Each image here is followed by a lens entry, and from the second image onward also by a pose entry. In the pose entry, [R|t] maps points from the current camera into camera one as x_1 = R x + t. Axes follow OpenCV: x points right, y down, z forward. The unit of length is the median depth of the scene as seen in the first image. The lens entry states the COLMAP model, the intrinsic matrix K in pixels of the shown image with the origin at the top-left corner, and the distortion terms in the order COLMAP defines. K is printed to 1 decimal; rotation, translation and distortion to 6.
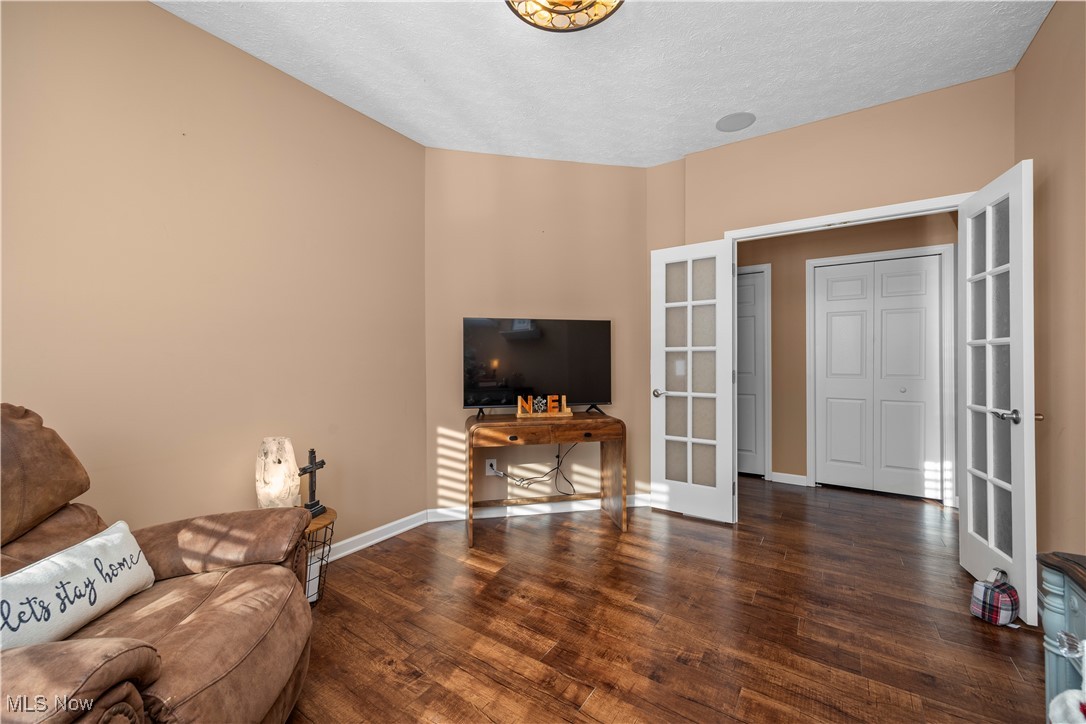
lens RADIAL K [[431.0, 0, 540.6], [0, 431.0, 363.4], [0, 0, 1]] dist [-0.000191, -0.000193]
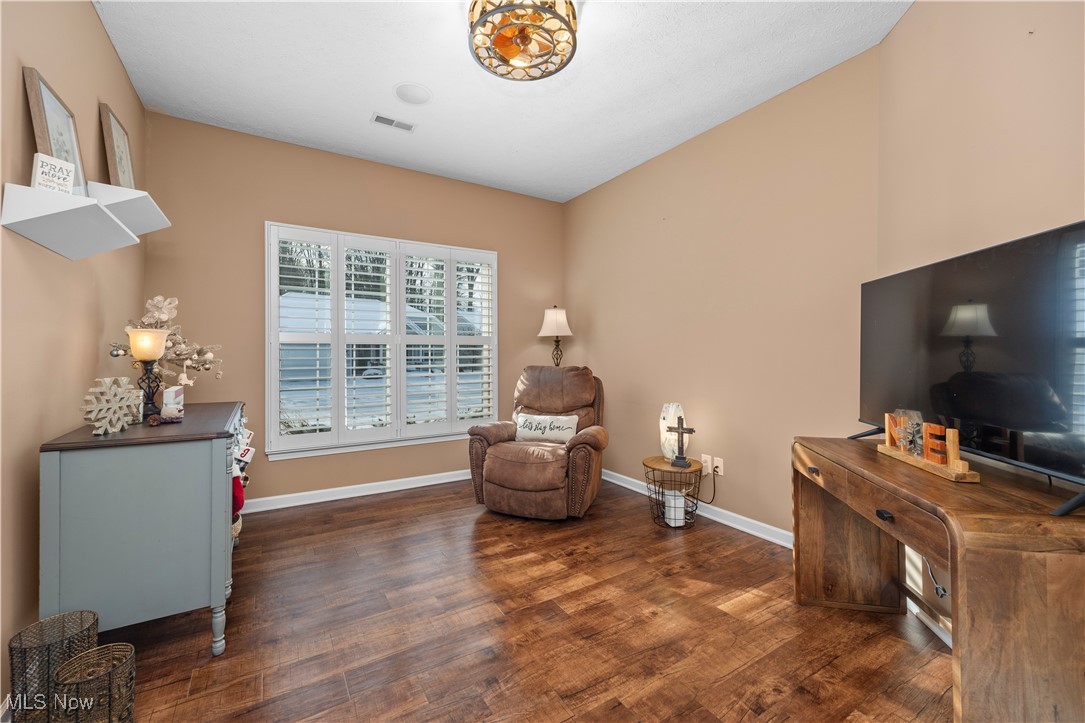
lens RADIAL K [[448.4, 0, 550.2], [0, 448.4, 360.4], [0, 0, 1]] dist [0.001675, 0.000085]
pose [[-0.396236, 0.015919, -0.918011, 0.857118], [-0.004846, 0.999800, 0.019429, 0.000498], [0.918136, 0.012147, -0.396080, 1.119433]]
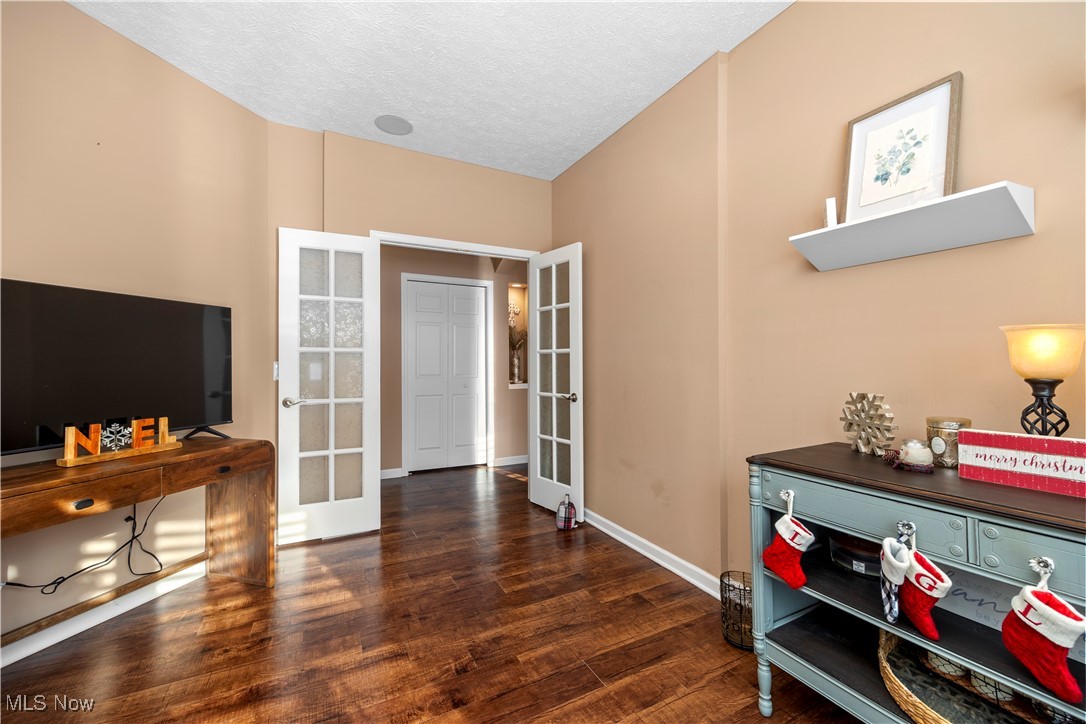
lens RADIAL K [[431.0, 0, 540.6], [0, 431.0, 363.4], [0, 0, 1]] dist [-0.000191, -0.000193]
pose [[0.473617, 0.001591, 0.880730, -0.336773], [0.005882, 0.999970, -0.004969, 0.001656], [-0.880712, 0.007534, 0.473593, 0.286937]]
